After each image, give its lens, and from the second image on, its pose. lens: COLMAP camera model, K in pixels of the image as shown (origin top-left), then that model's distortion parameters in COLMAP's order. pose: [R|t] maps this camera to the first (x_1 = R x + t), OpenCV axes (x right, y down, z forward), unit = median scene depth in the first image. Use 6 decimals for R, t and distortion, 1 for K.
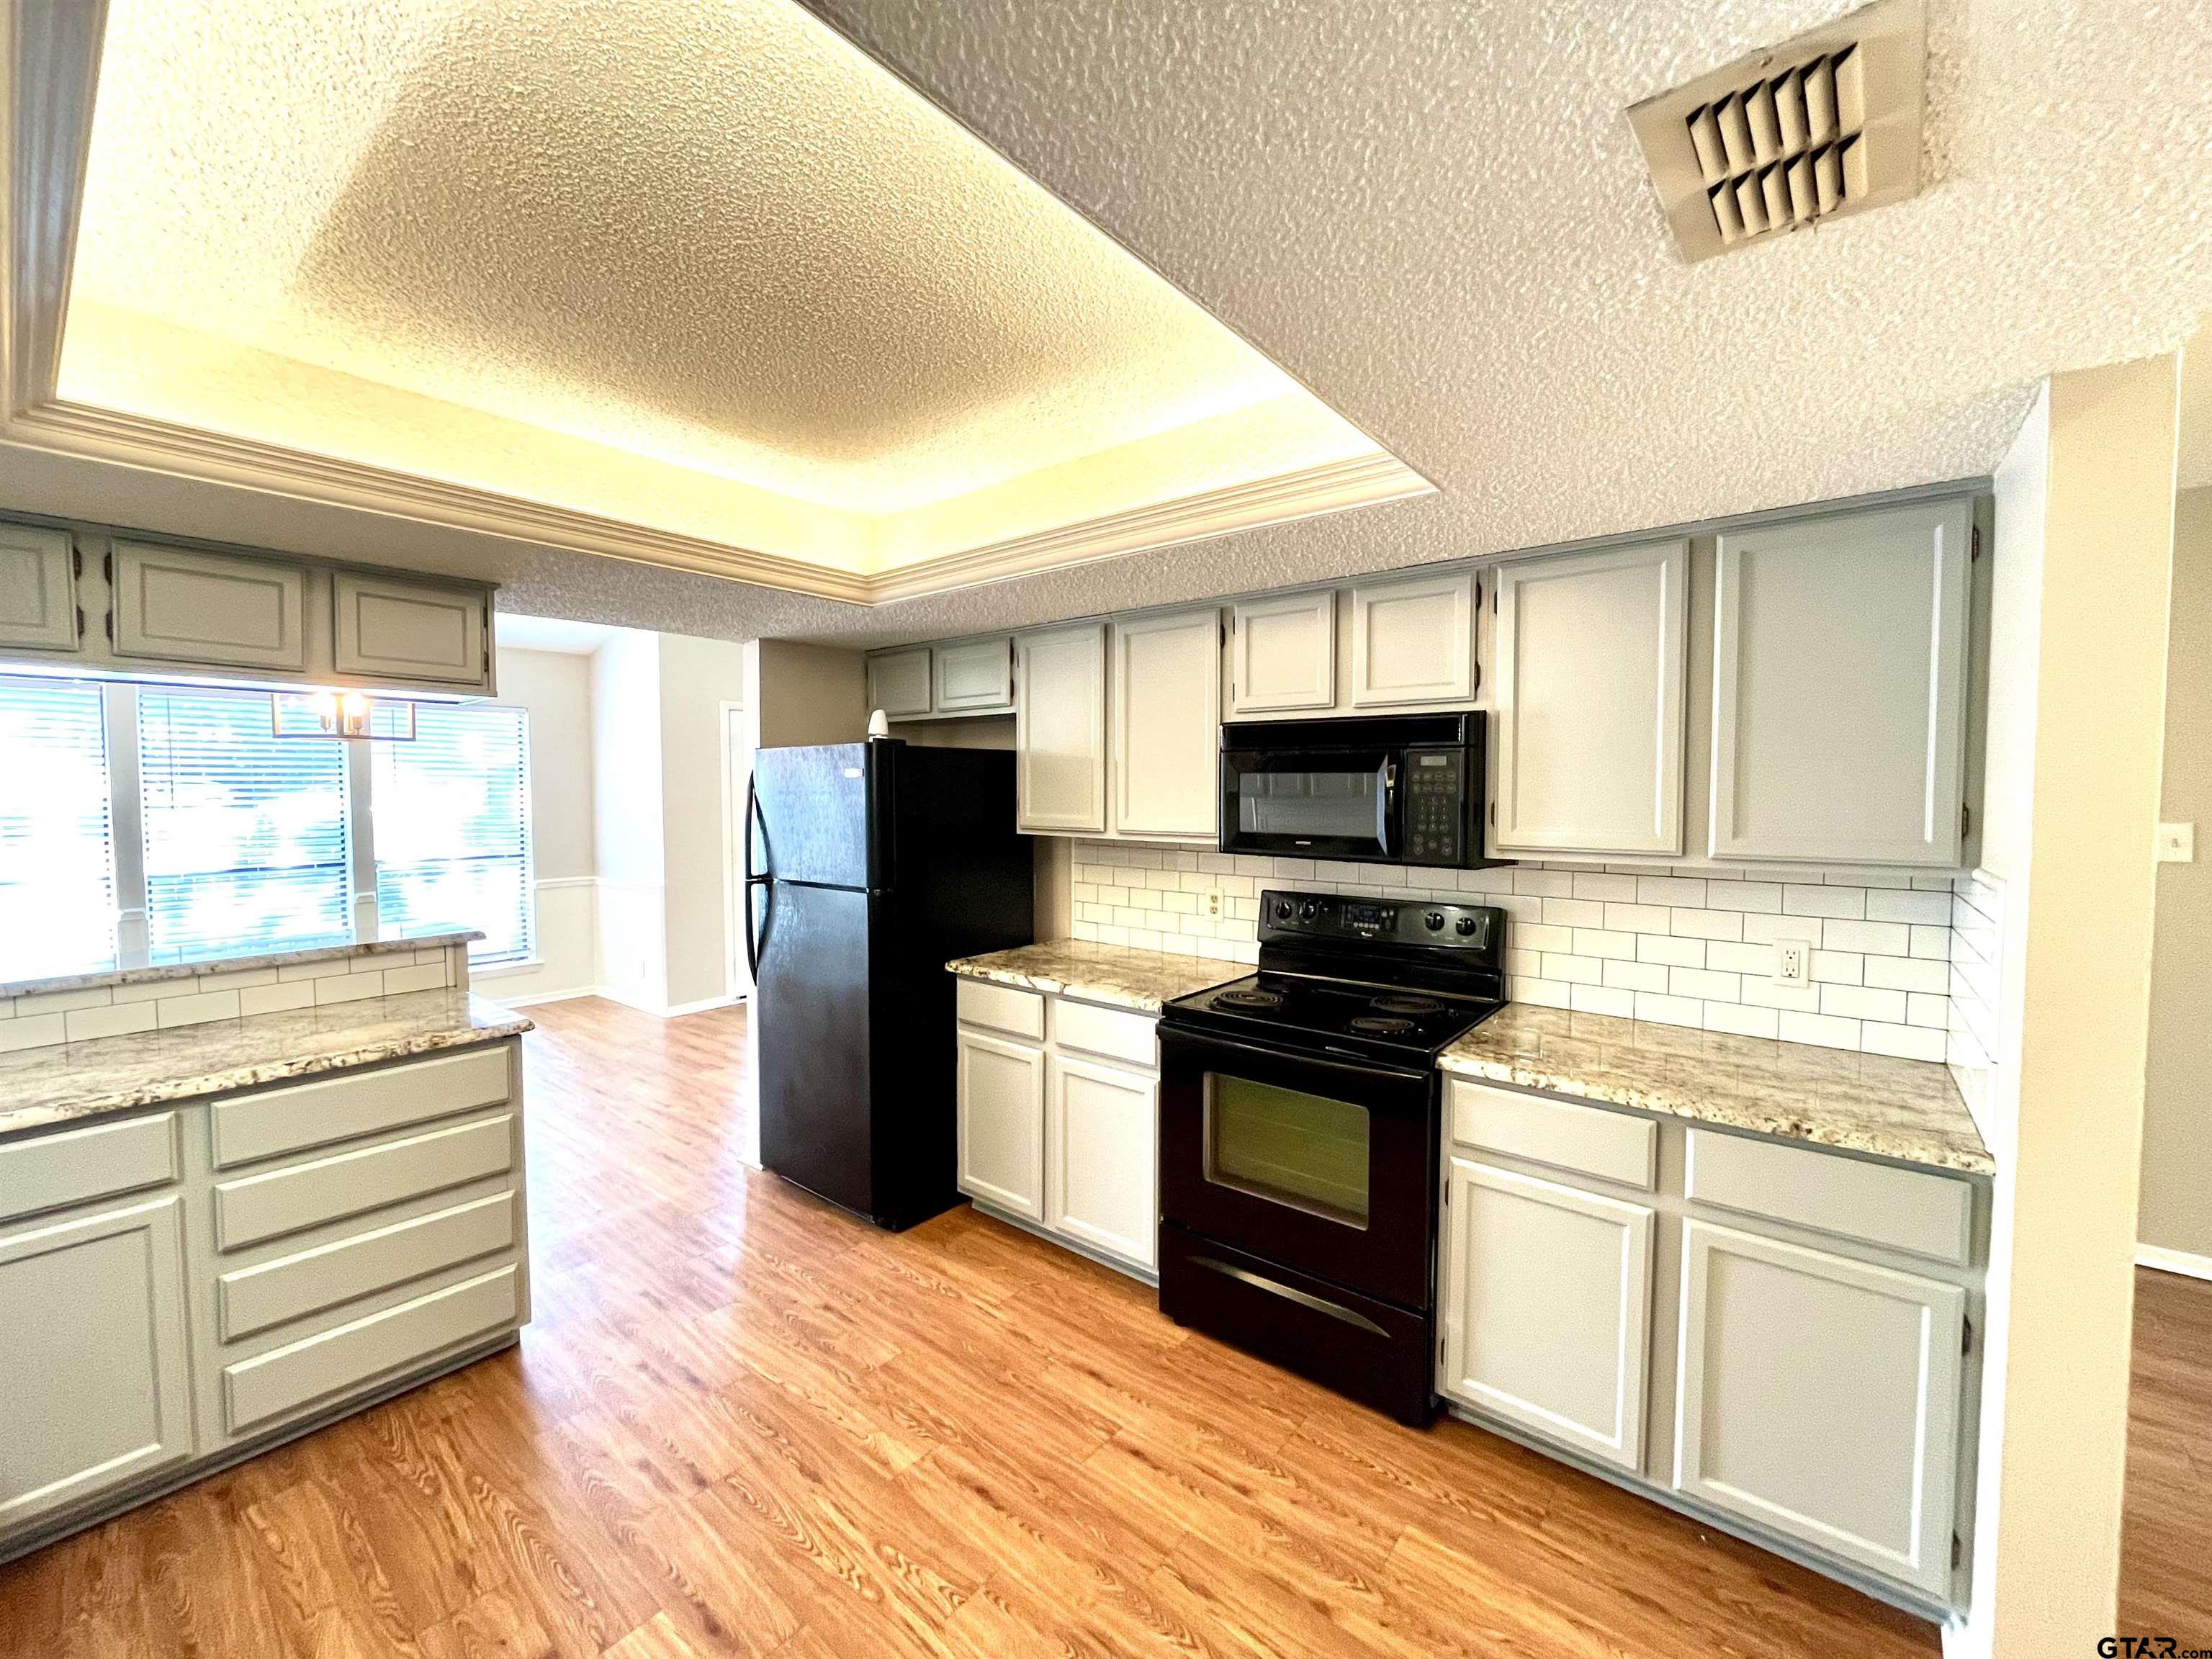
lens RADIAL K [[887.9, 0, 1095.4], [0, 887.9, 828.1], [0, 0, 1]] dist [-0.009836, 0.000663]
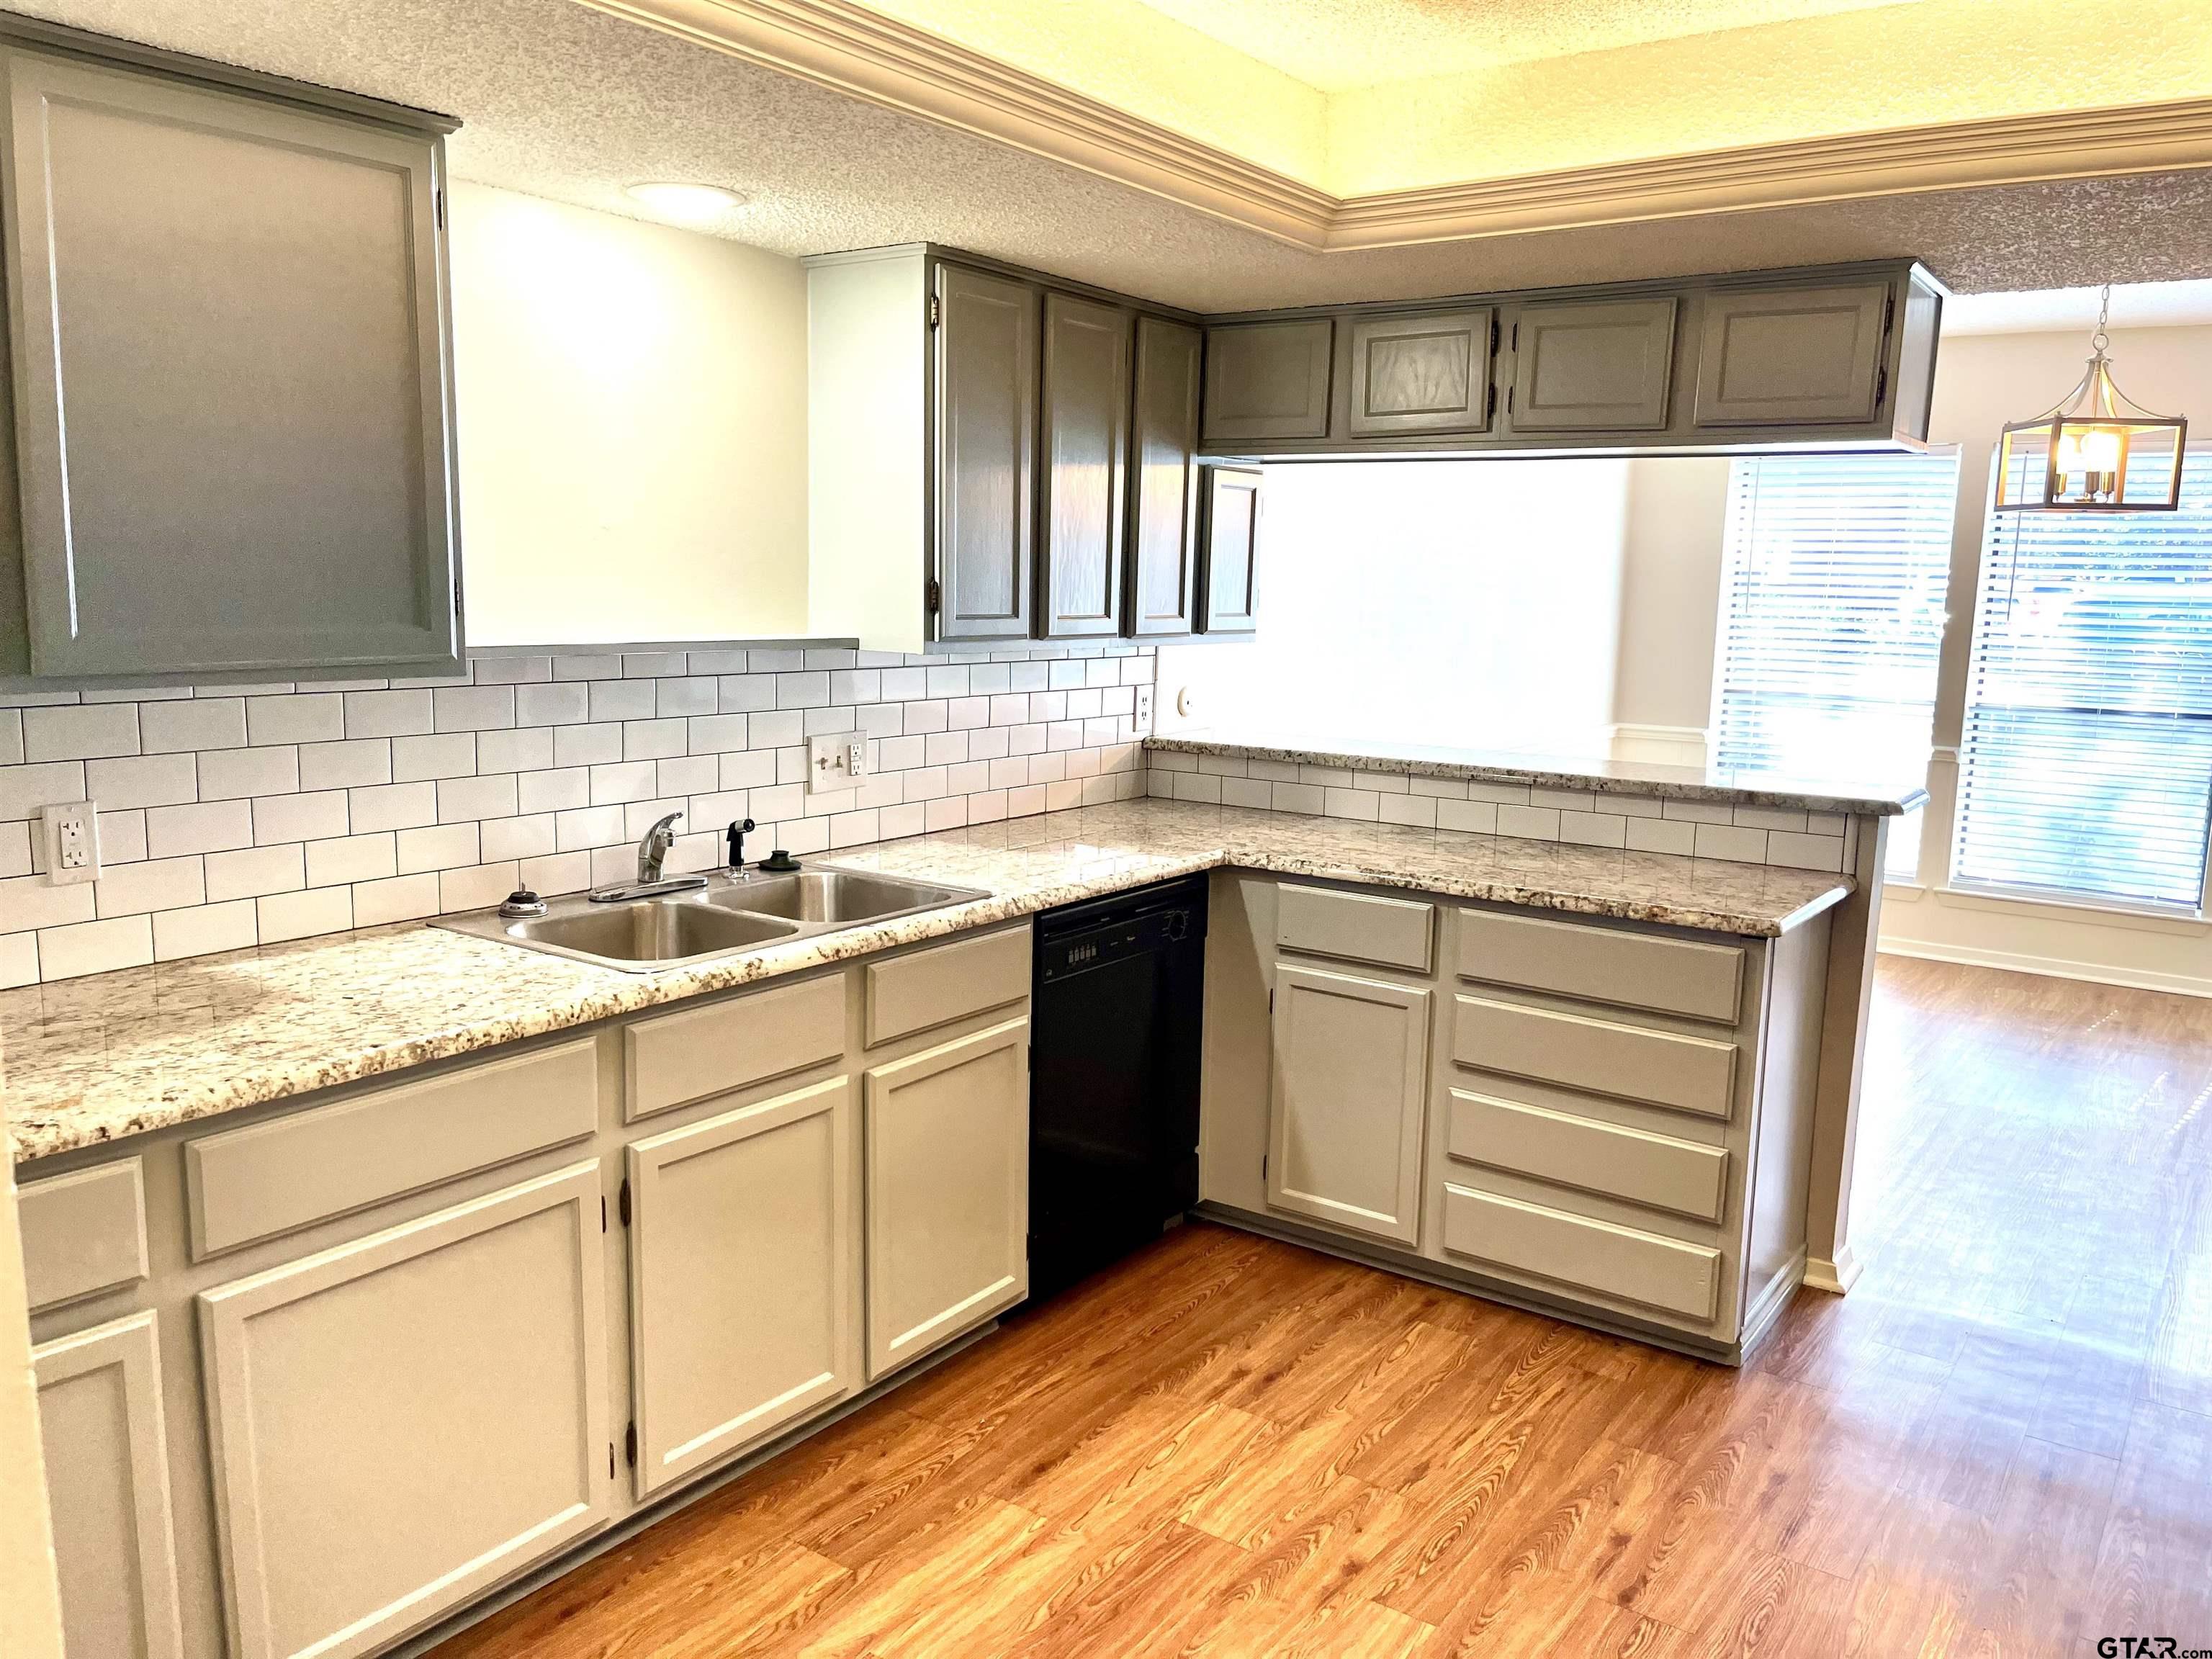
lens RADIAL K [[1663.6, 0, 1121.0], [0, 1663.6, 832.9], [0, 0, 1]] dist [0.049414, -0.056143]
pose [[0.068557, 0.157696, -0.985105, 0.719037], [-0.068107, 0.985864, 0.153078, -0.018931], [0.995320, 0.056598, 0.078328, 0.470846]]
